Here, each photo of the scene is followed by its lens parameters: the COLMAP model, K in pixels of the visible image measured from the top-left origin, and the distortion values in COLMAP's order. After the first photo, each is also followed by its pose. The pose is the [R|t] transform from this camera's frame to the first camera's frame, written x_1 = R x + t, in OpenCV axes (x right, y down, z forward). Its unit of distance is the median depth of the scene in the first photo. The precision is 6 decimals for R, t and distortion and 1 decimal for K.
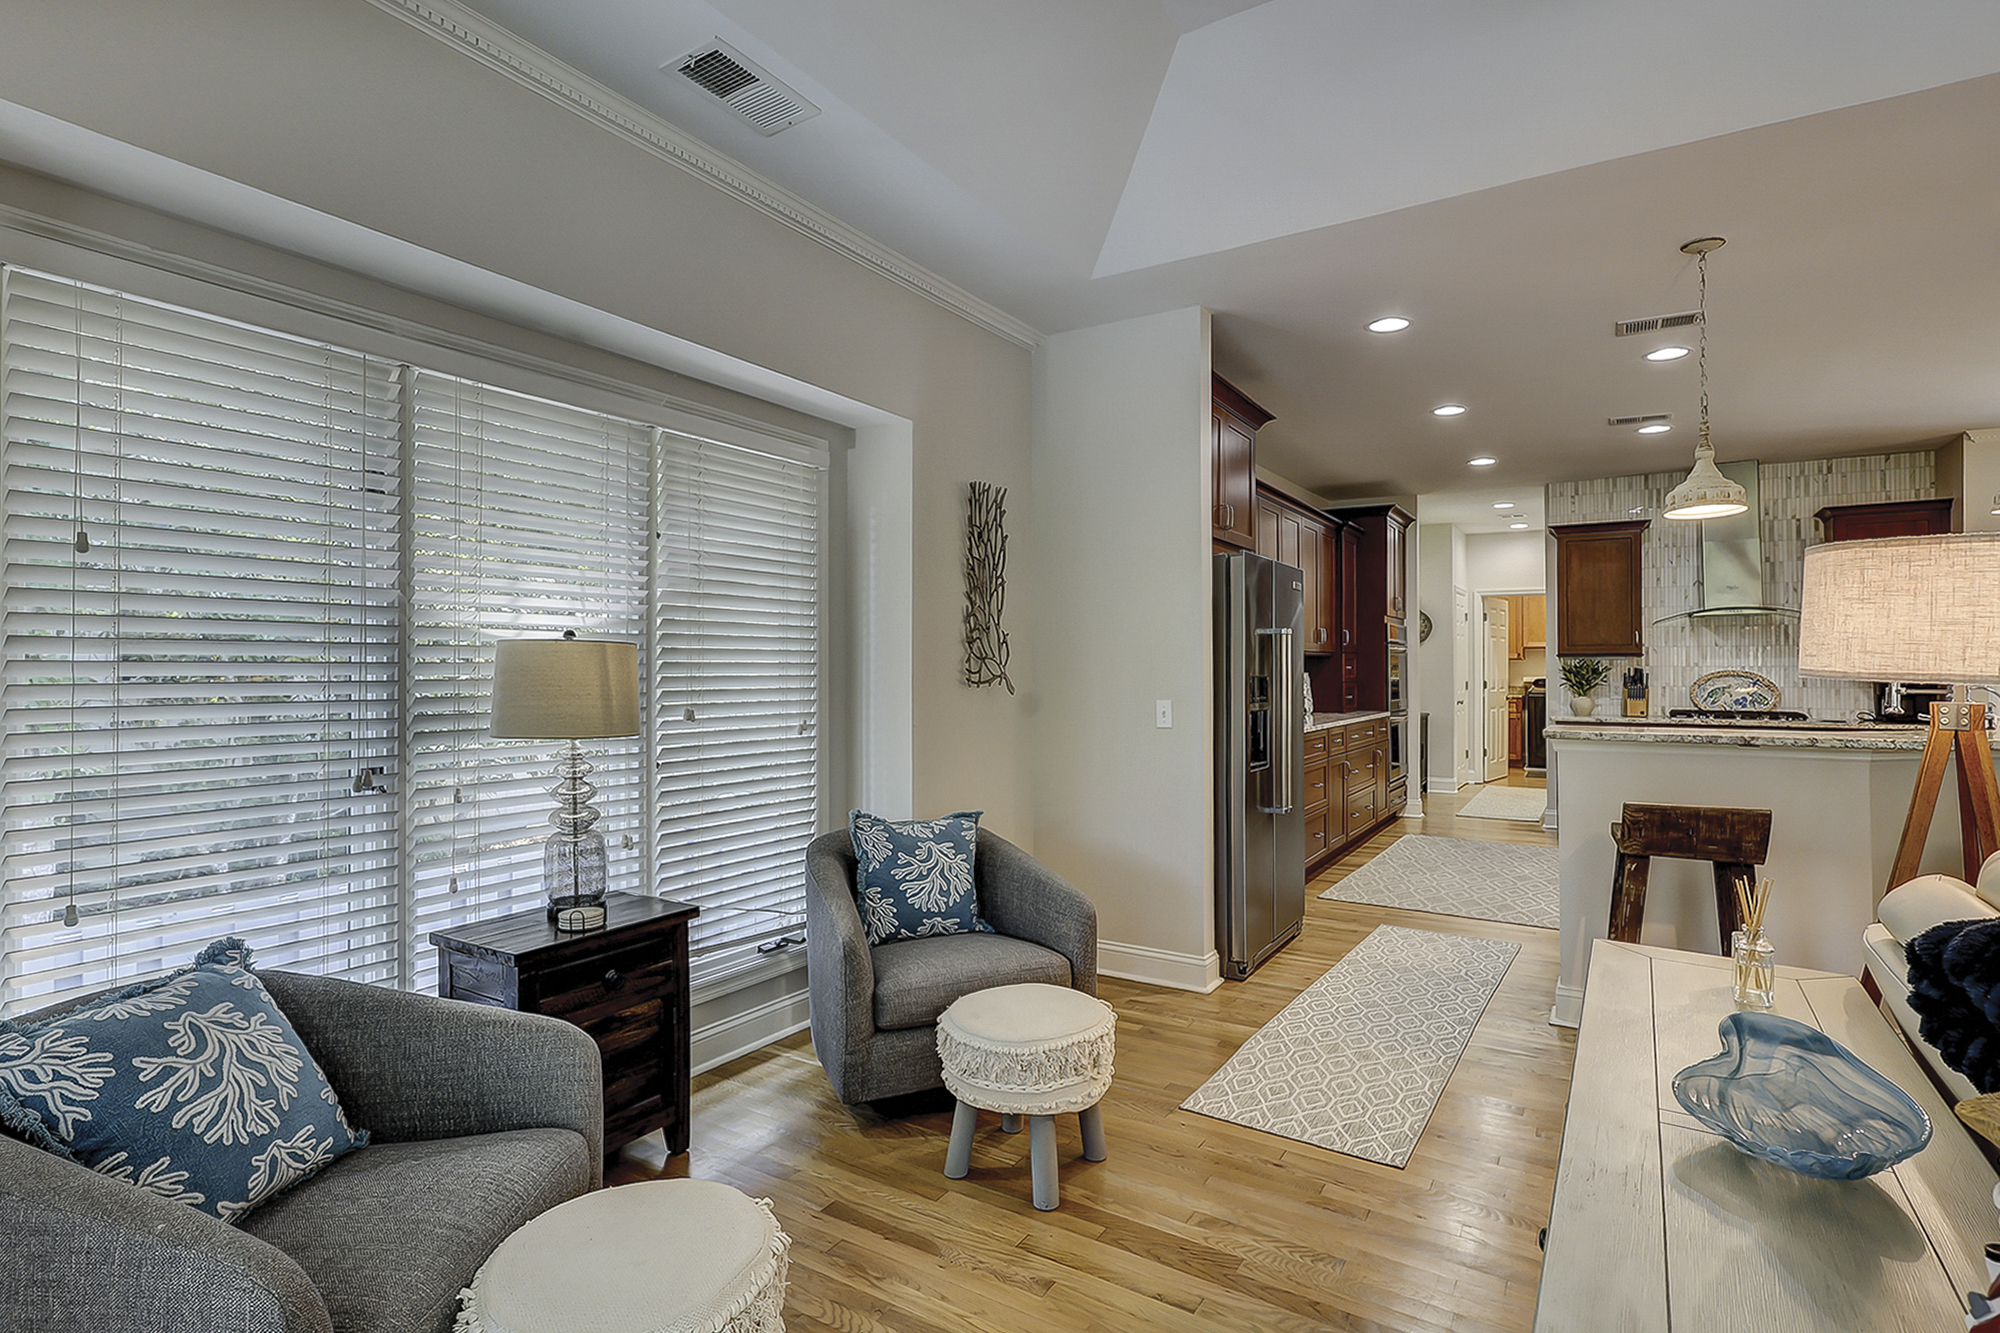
lens RADIAL K [[949.2, 0, 994.0], [0, 949.2, 660.8], [0, 0, 1]] dist [0.000023, -0.000205]
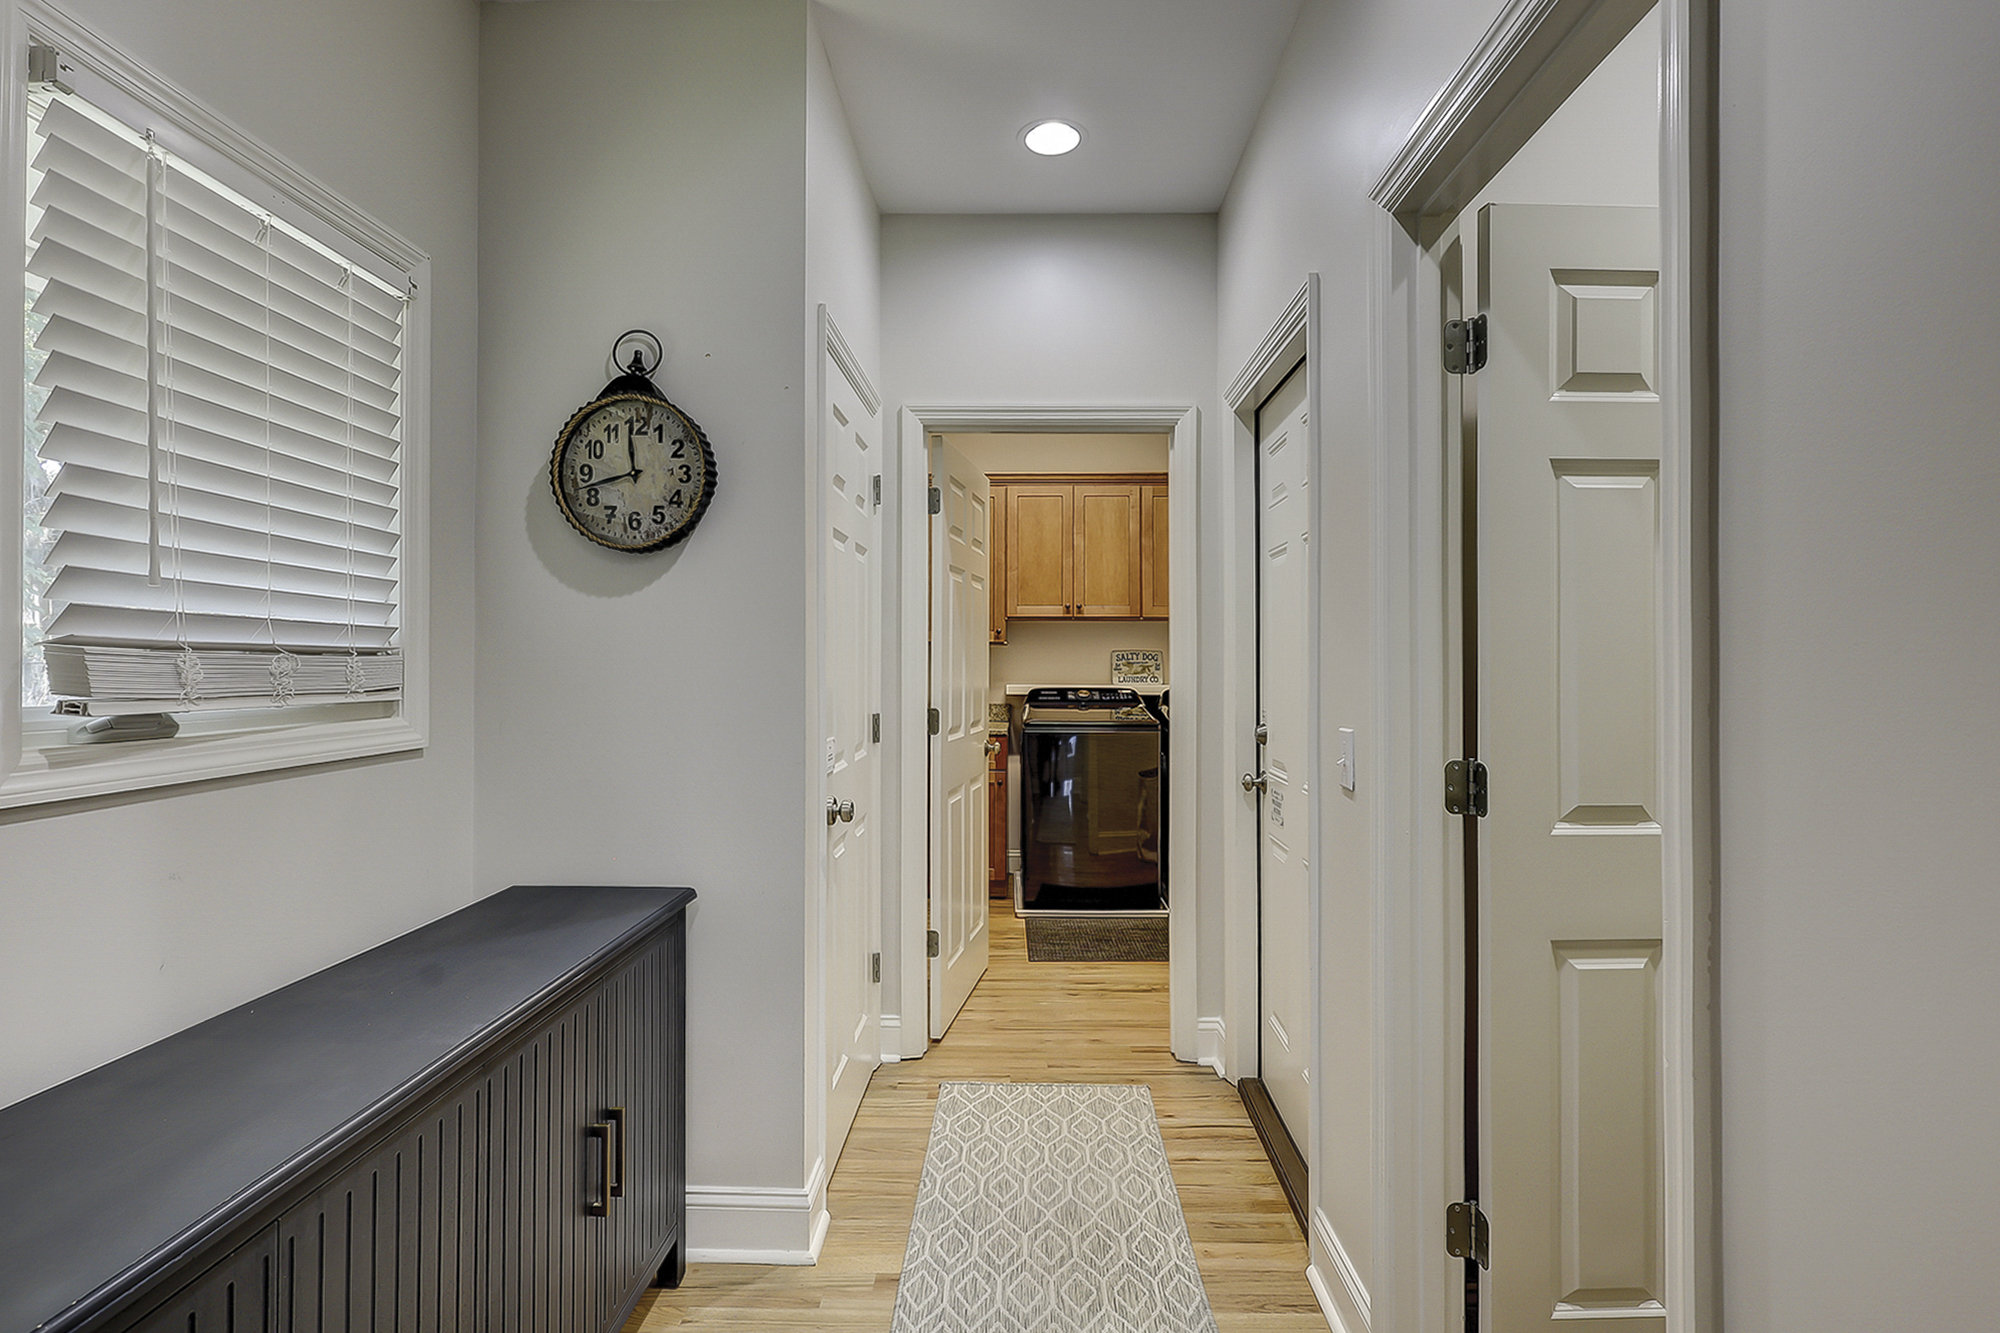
lens RADIAL K [[949.2, 0, 994.0], [0, 949.2, 660.8], [0, 0, 1]] dist [0.000023, -0.000205]
pose [[0.854087, 0.002679, 0.520123, 0.556397], [-0.002831, 0.999996, -0.000502, 0.010317], [-0.520122, -0.001044, 0.854091, 1.082548]]
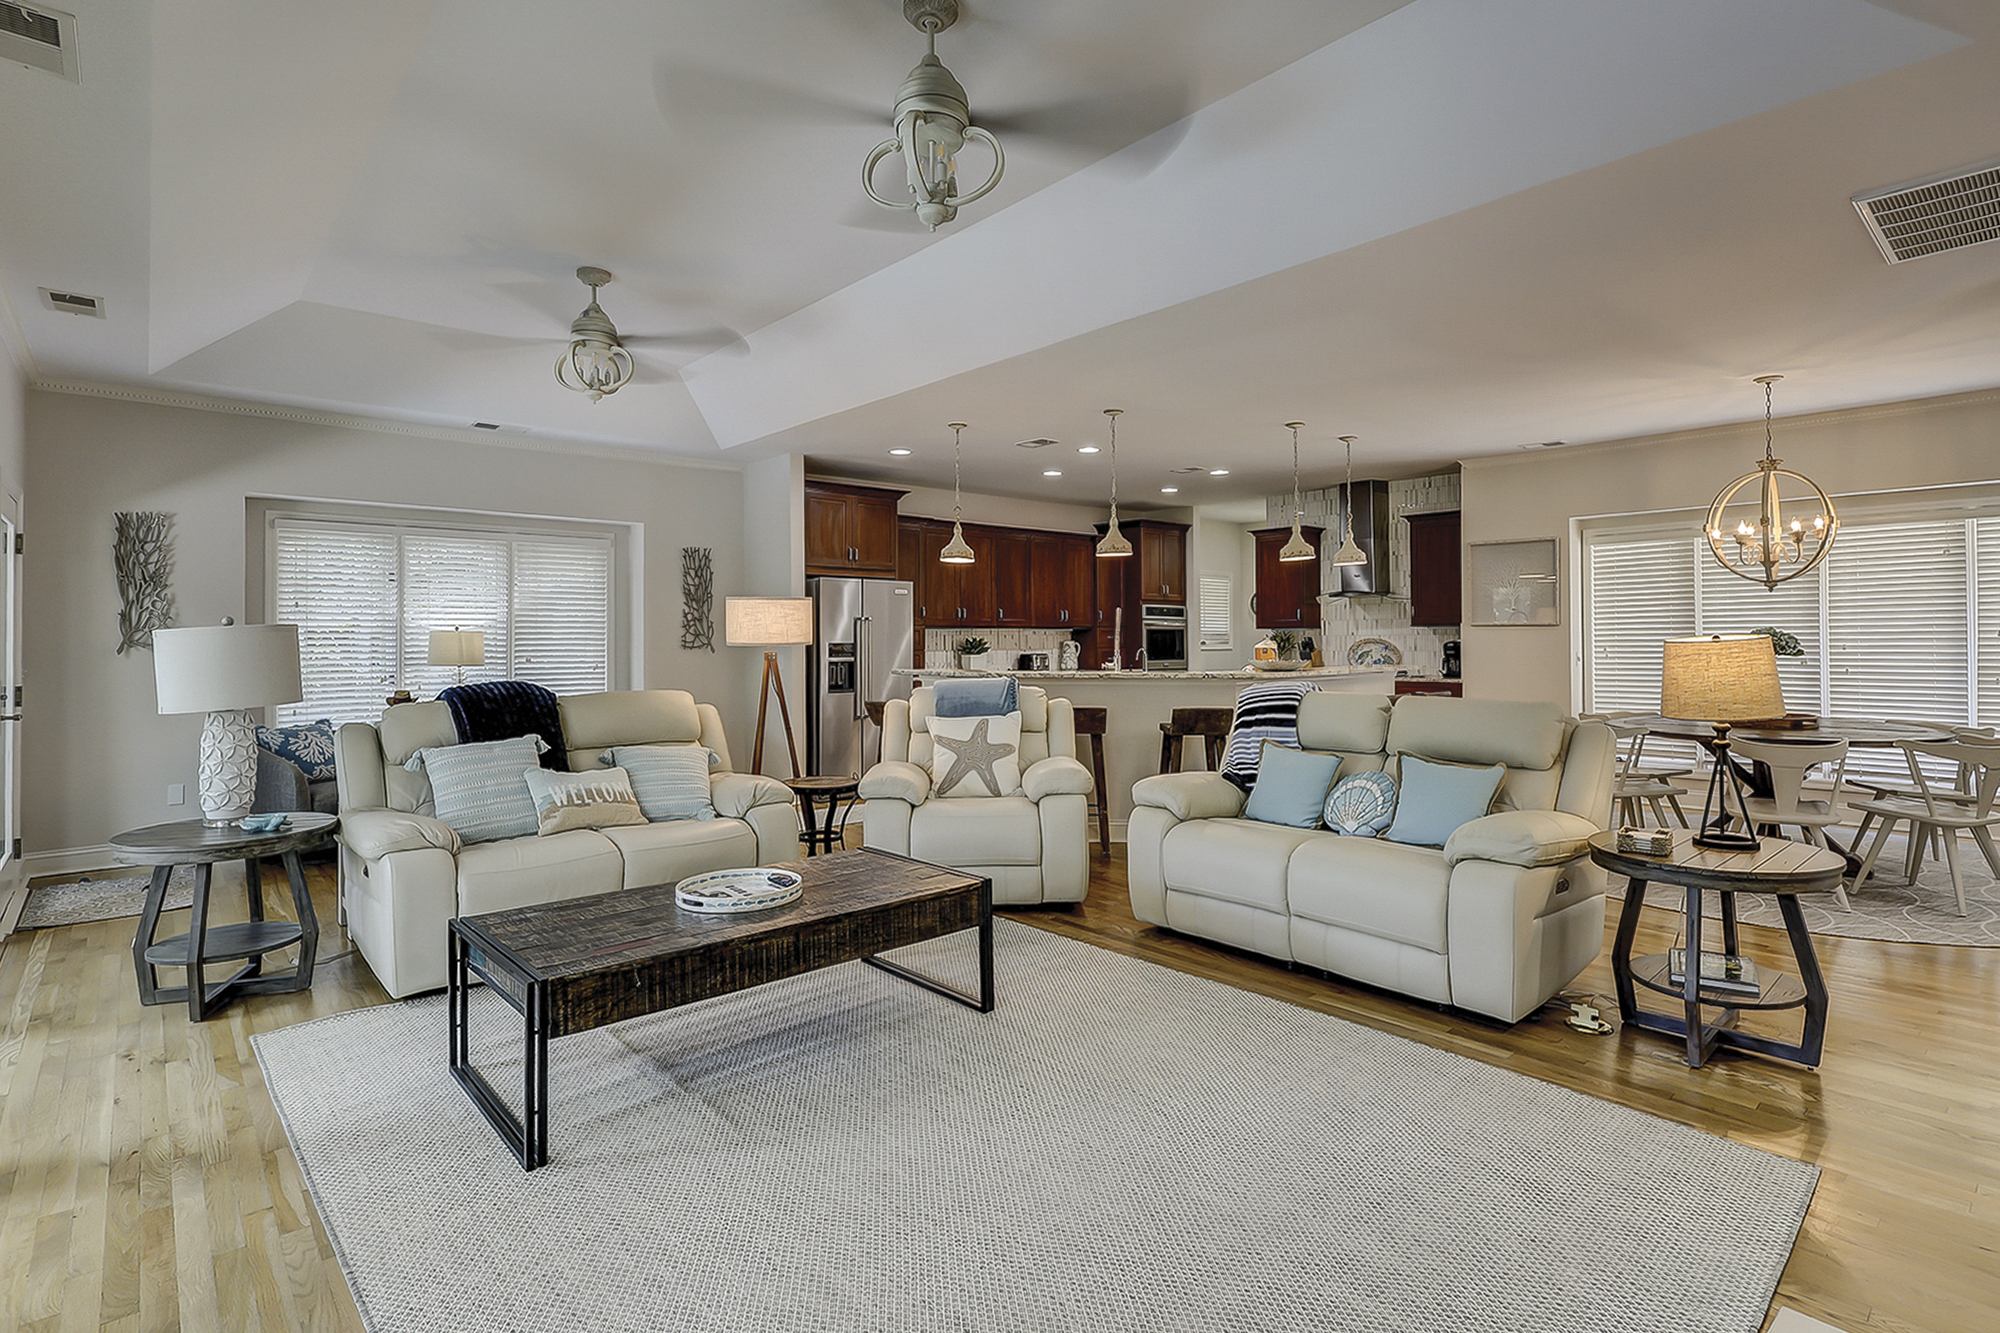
lens RADIAL K [[966.7, 0, 979.7], [0, 966.7, 633.7], [0, 0, 1]] dist [0.002394, 0.000052]
pose [[0.961370, -0.004766, -0.275219, 0.596136], [0.006405, 0.999967, 0.005060, -0.006159], [0.275185, -0.006627, 0.961368, -0.420221]]
